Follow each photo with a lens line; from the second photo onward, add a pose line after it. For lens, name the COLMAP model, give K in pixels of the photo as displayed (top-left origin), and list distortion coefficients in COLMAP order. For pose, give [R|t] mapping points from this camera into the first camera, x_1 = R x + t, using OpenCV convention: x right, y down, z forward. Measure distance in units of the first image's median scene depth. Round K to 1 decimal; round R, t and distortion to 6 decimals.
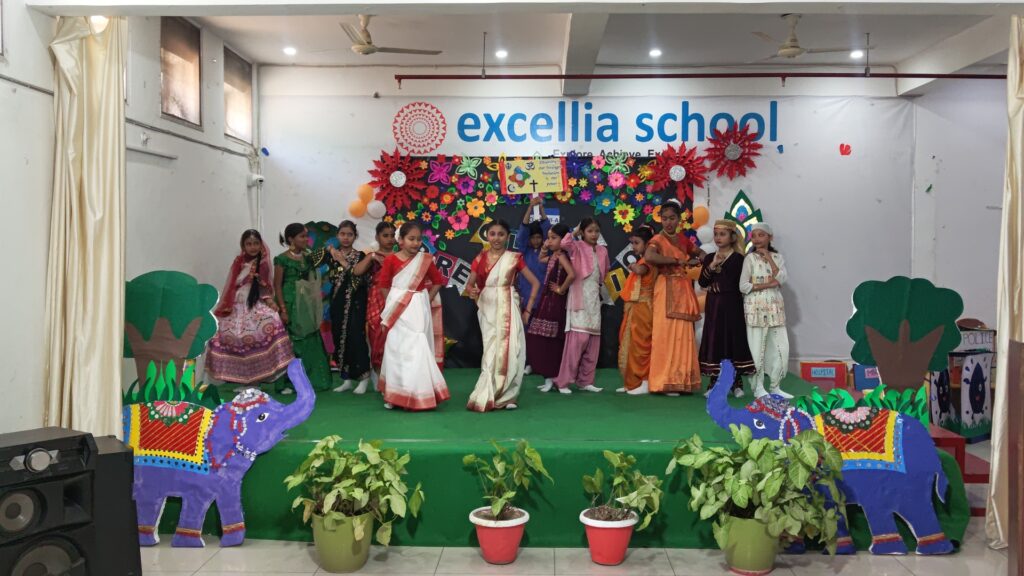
lens RADIAL K [[1056.7, 0, 516.3], [0, 1056.7, 275.7], [0, 0, 1]] dist [0.003547, -0.026861]
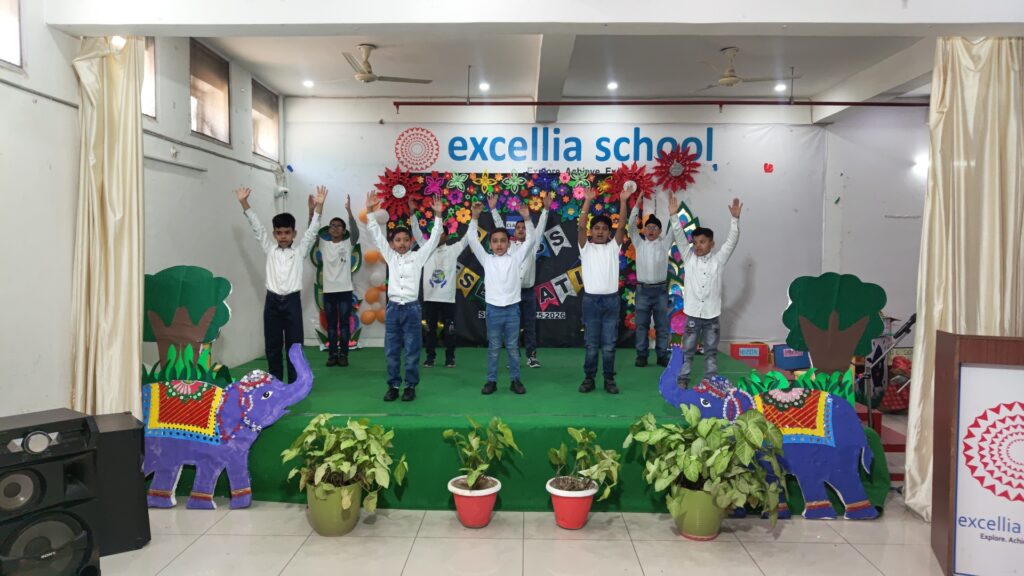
lens RADIAL K [[774.1, 0, 505.5], [0, 774.1, 295.5], [0, 0, 1]] dist [0.001237, -0.001586]
pose [[0.999994, 0.003084, 0.001686, 0.013947], [-0.003133, 0.999547, 0.029937, 0.001503], [-0.001593, -0.029942, 0.999550, 0.172360]]
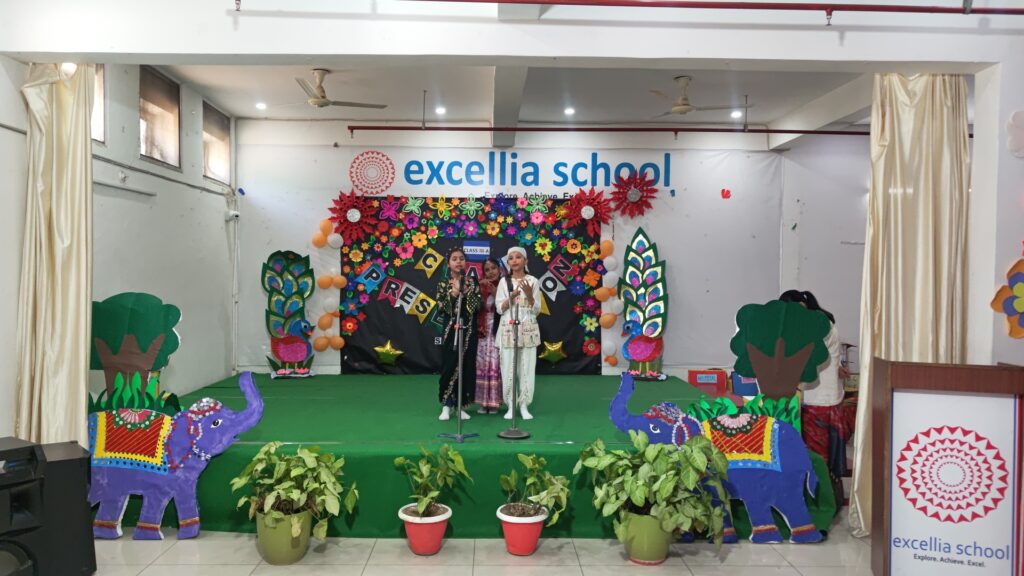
lens RADIAL K [[812.9, 0, 498.8], [0, 812.9, 300.4], [0, 0, 1]] dist [0.000951, -0.000737]
pose [[0.999282, 0.003992, 0.037685, 0.026821], [-0.004213, 0.999974, 0.005800, -0.003147], [-0.037661, -0.005954, 0.999273, 0.125026]]
